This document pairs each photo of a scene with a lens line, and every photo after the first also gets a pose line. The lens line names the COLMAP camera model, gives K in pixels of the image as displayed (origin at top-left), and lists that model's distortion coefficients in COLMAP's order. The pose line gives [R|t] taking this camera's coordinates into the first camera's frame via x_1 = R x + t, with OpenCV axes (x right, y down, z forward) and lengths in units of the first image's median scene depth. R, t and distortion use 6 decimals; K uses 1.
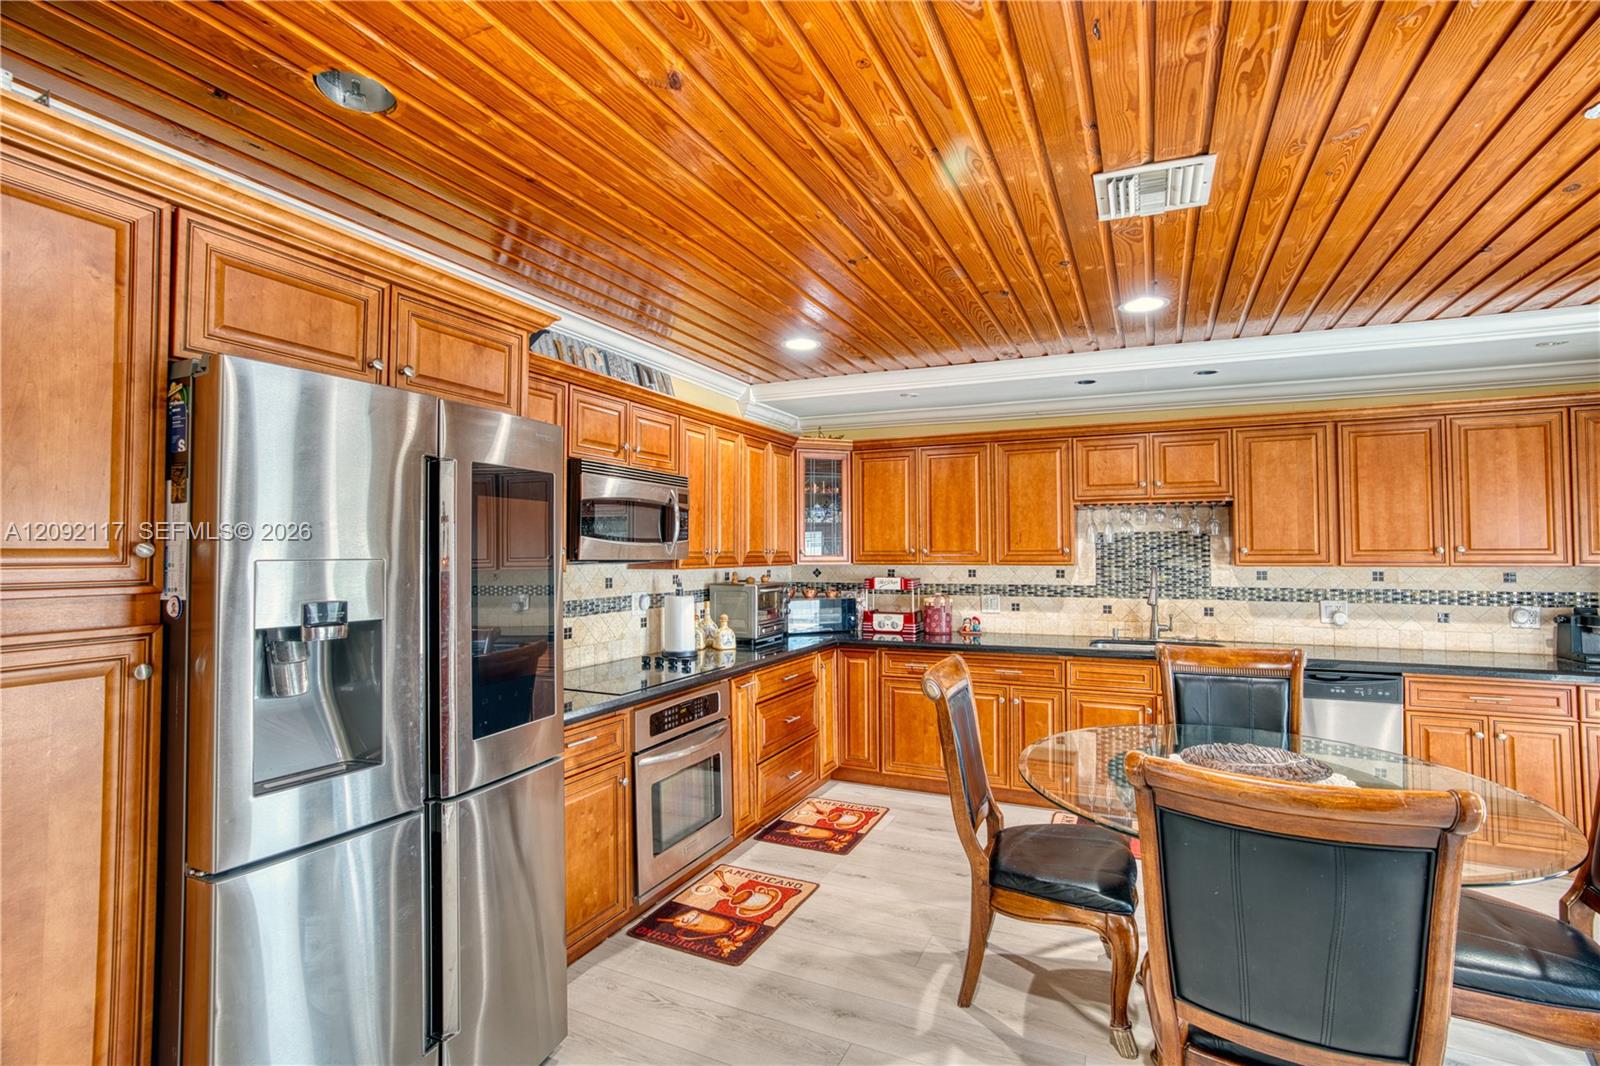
lens RADIAL K [[737.2, 0, 804.5], [0, 737.2, 530.4], [0, 0, 1]] dist [-0.066949, 0.030114]
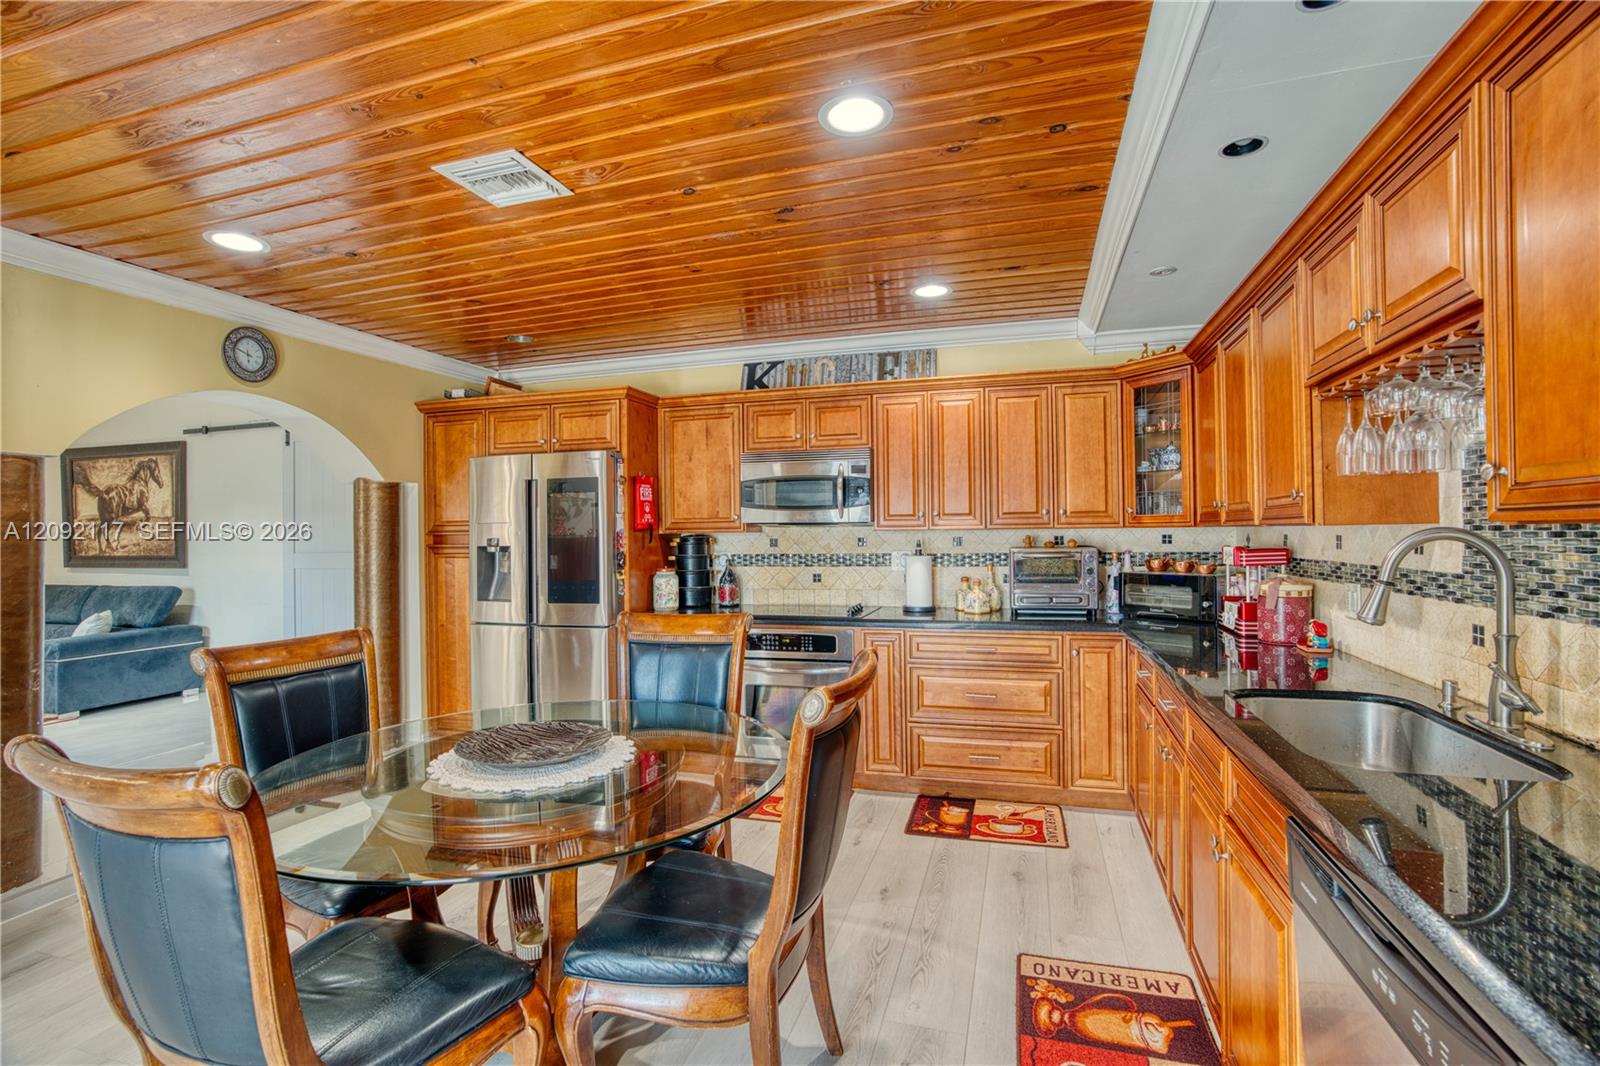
lens RADIAL K [[737.2, 0, 804.5], [0, 737.2, 530.4], [0, 0, 1]] dist [-0.066949, 0.030114]
pose [[0.147501, -0.001105, -0.989061, 0.911158], [0.040683, 0.999160, 0.004951, 0.041602], [0.988225, -0.040969, 0.147422, 0.704991]]
